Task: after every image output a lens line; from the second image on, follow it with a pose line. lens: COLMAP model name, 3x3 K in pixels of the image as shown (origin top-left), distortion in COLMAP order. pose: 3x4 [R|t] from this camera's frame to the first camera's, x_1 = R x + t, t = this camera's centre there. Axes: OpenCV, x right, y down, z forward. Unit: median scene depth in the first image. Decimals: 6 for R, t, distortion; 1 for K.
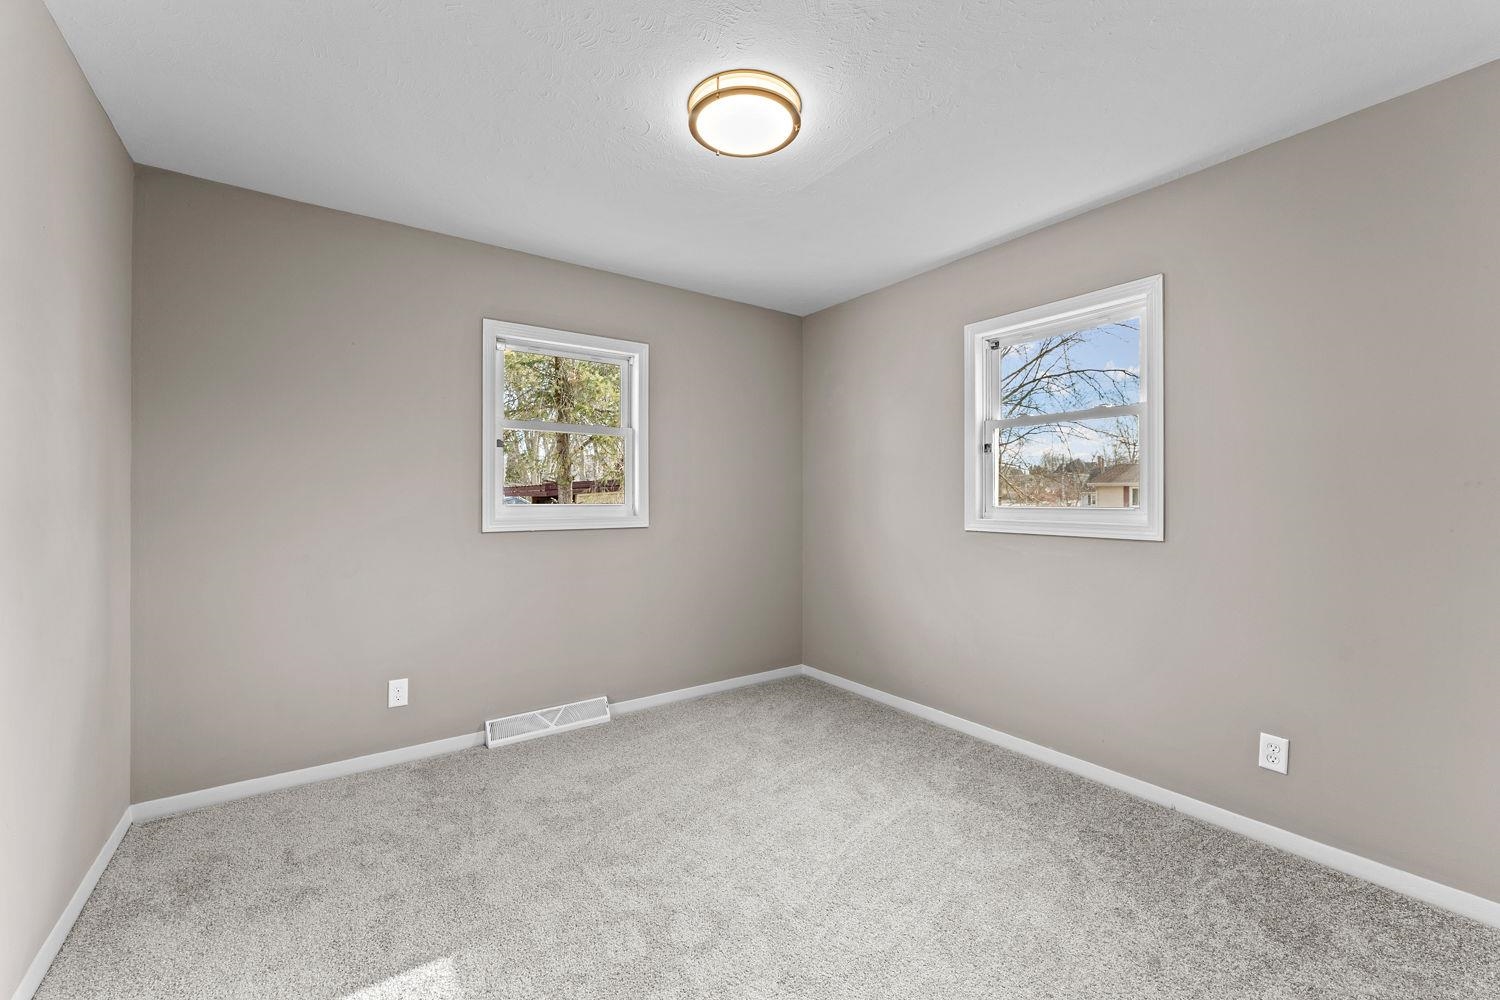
lens RADIAL K [[595.7, 0, 750.0], [0, 595.7, 500.0], [0, 0, 1]] dist [-0.000893, -0.000097]
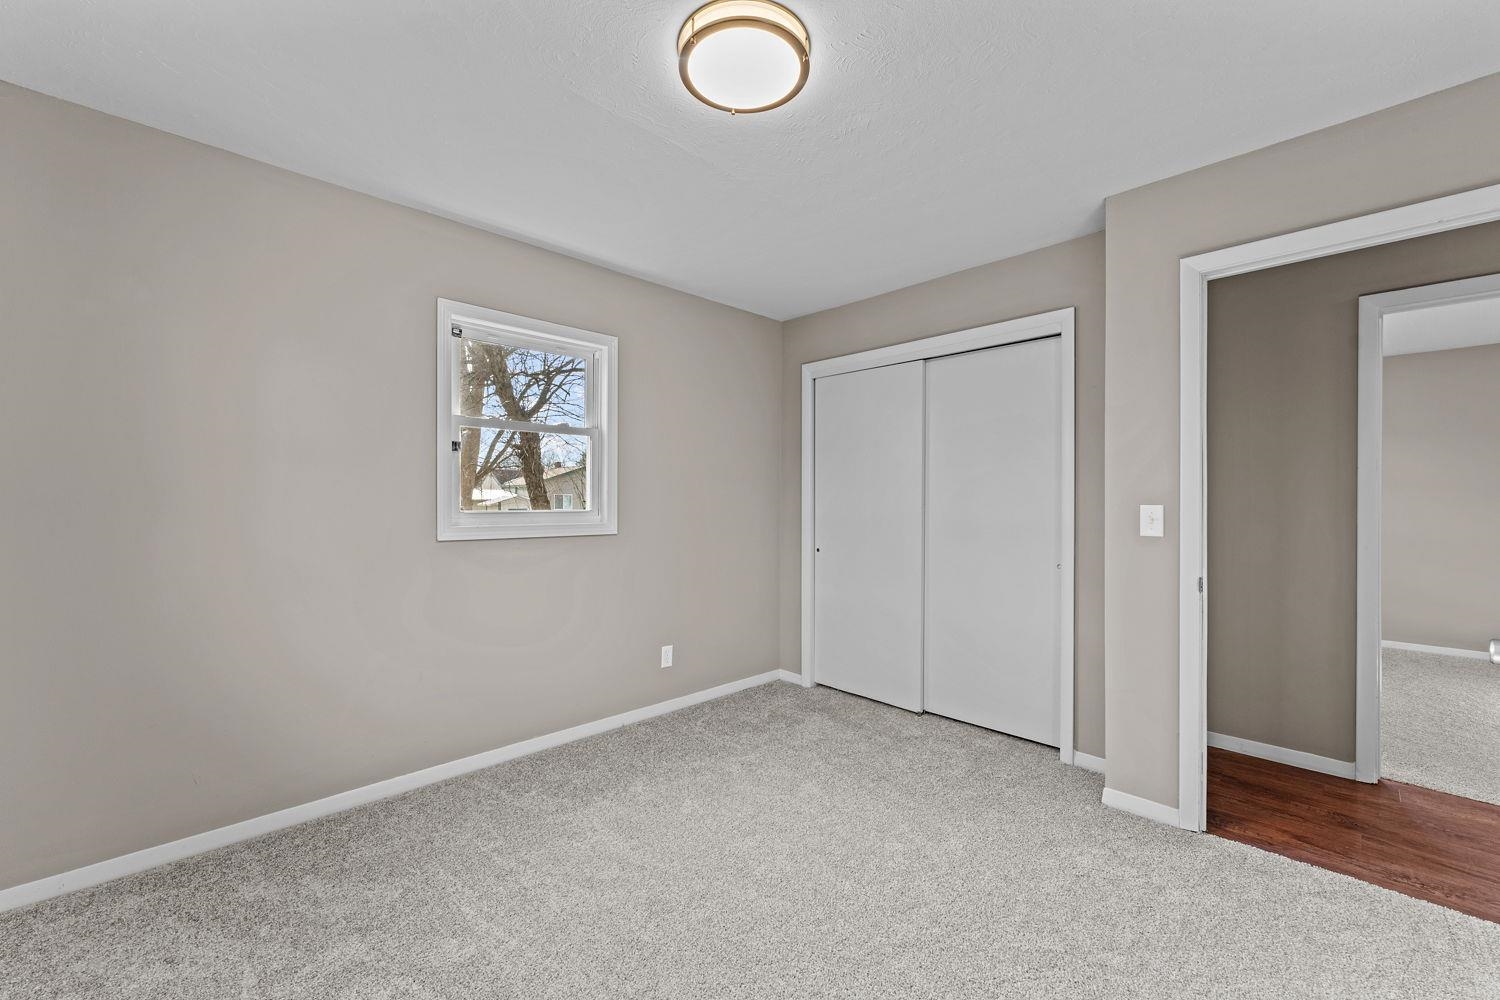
lens RADIAL K [[595.7, 0, 750.0], [0, 595.7, 500.0], [0, 0, 1]] dist [-0.000893, -0.000097]
pose [[-0.151401, 0.005317, 0.988458, -0.645137], [0.000228, 0.999986, -0.005345, 0.001754], [-0.988472, -0.000584, -0.151400, 0.844315]]
